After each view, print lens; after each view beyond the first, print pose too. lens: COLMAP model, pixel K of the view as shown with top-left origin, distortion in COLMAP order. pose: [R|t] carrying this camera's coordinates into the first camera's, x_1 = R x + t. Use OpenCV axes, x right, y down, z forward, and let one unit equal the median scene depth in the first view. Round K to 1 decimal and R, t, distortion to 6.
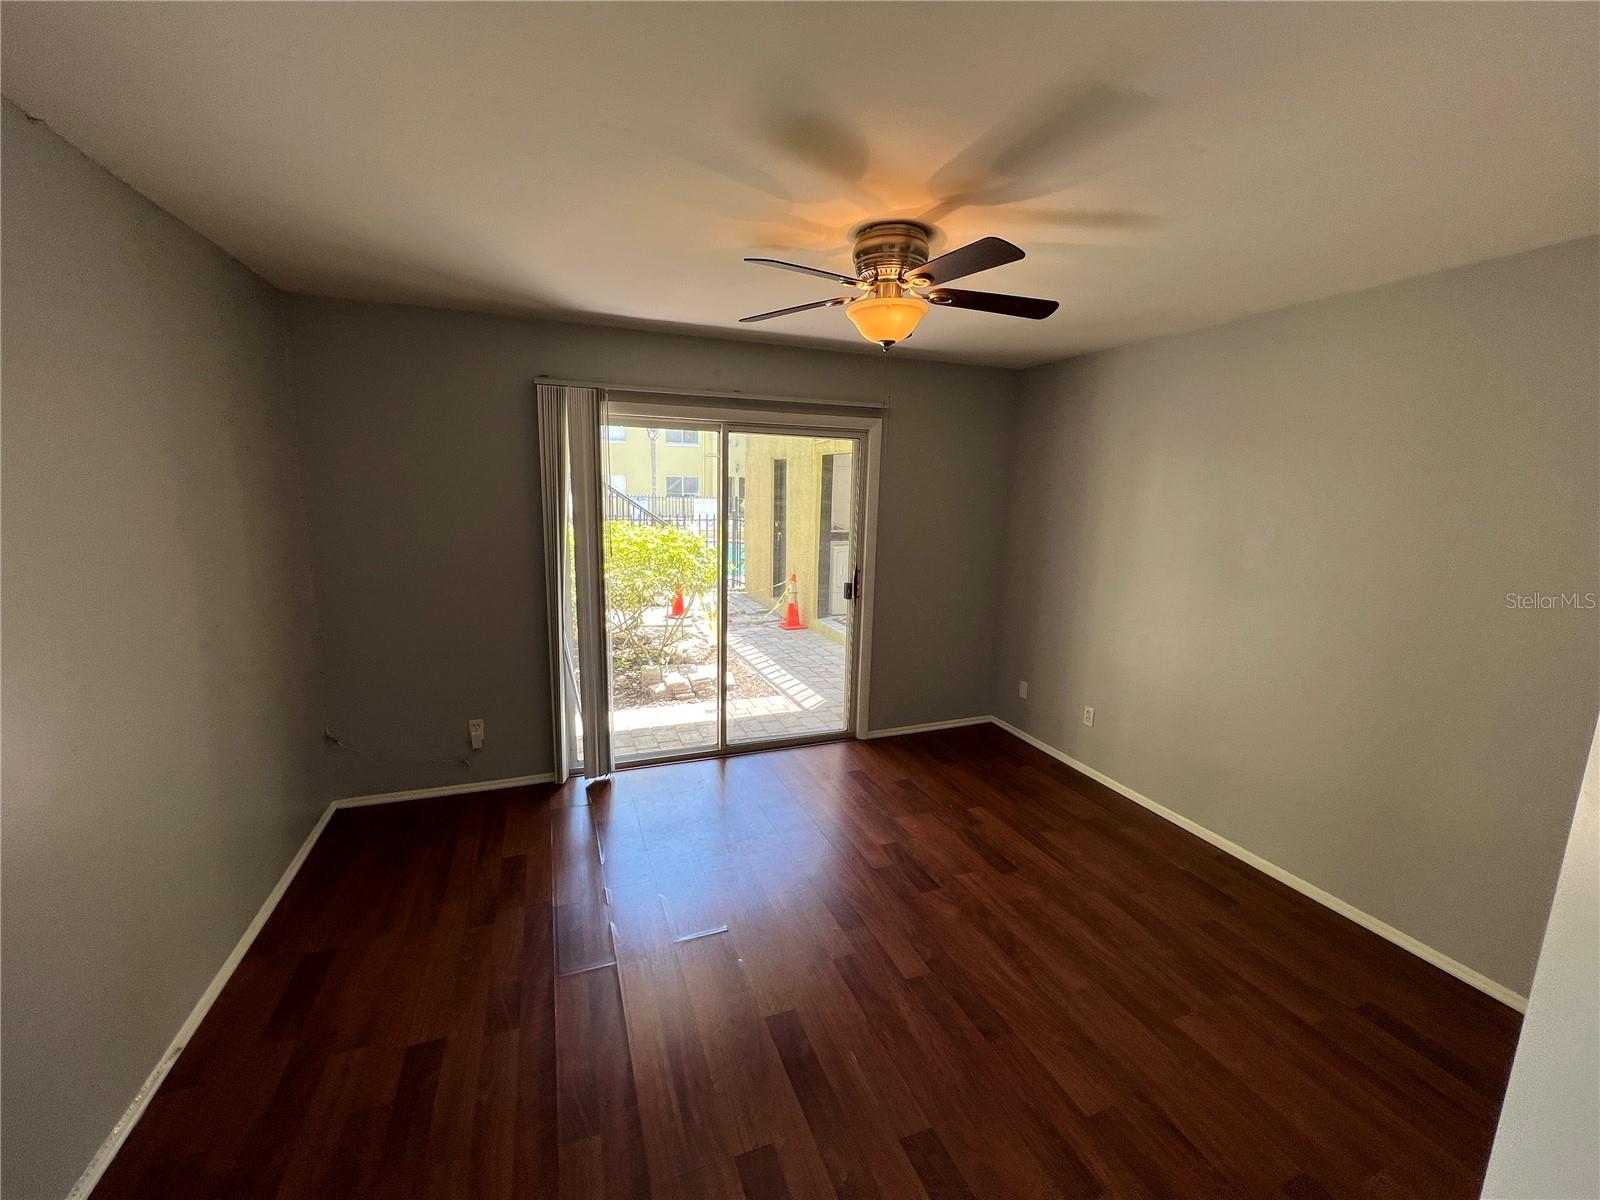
lens RADIAL K [[641.3, 0, 802.9], [0, 641.3, 600.7], [0, 0, 1]] dist [0.000269, 0.000459]
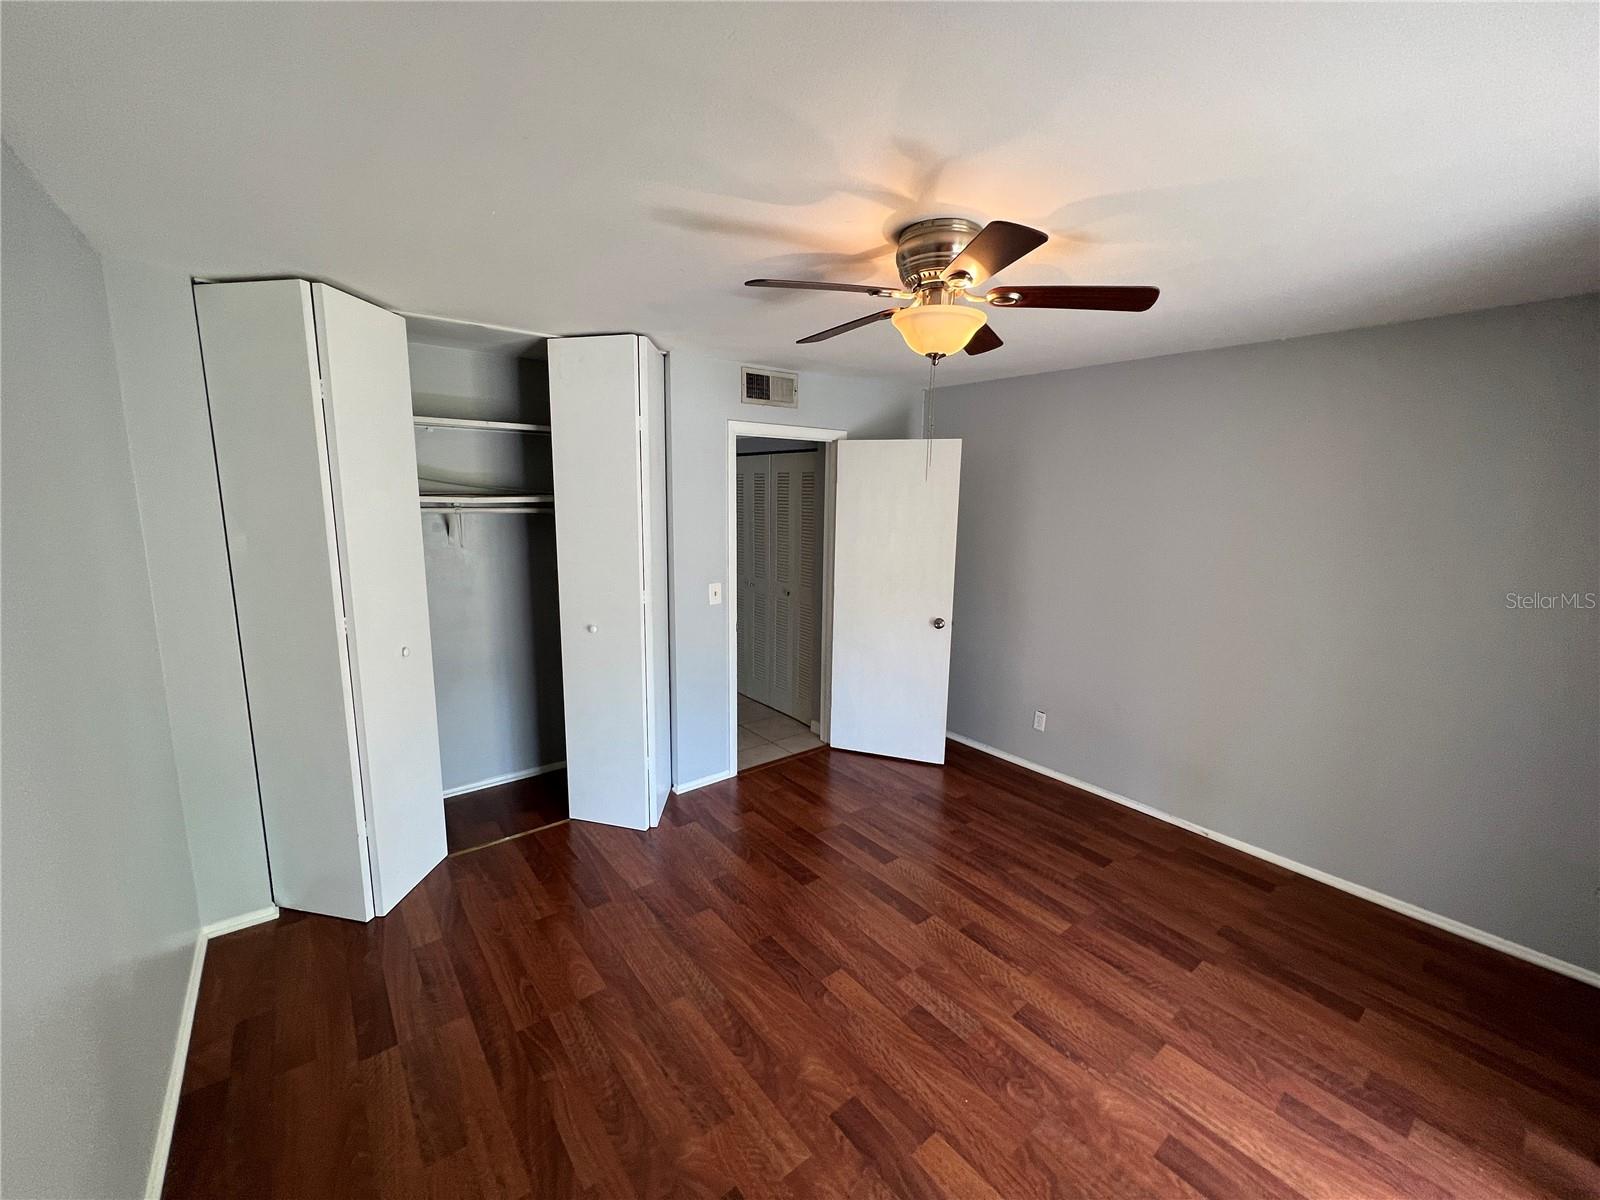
lens RADIAL K [[641.3, 0, 799.6], [0, 641.3, 596.7], [0, 0, 1]] dist [0.000269, 0.000459]
pose [[-0.957149, 0.009557, -0.289438, 0.549870], [-0.087016, 0.943780, 0.318918, -0.349742], [0.276214, 0.330437, -0.902506, 1.796910]]
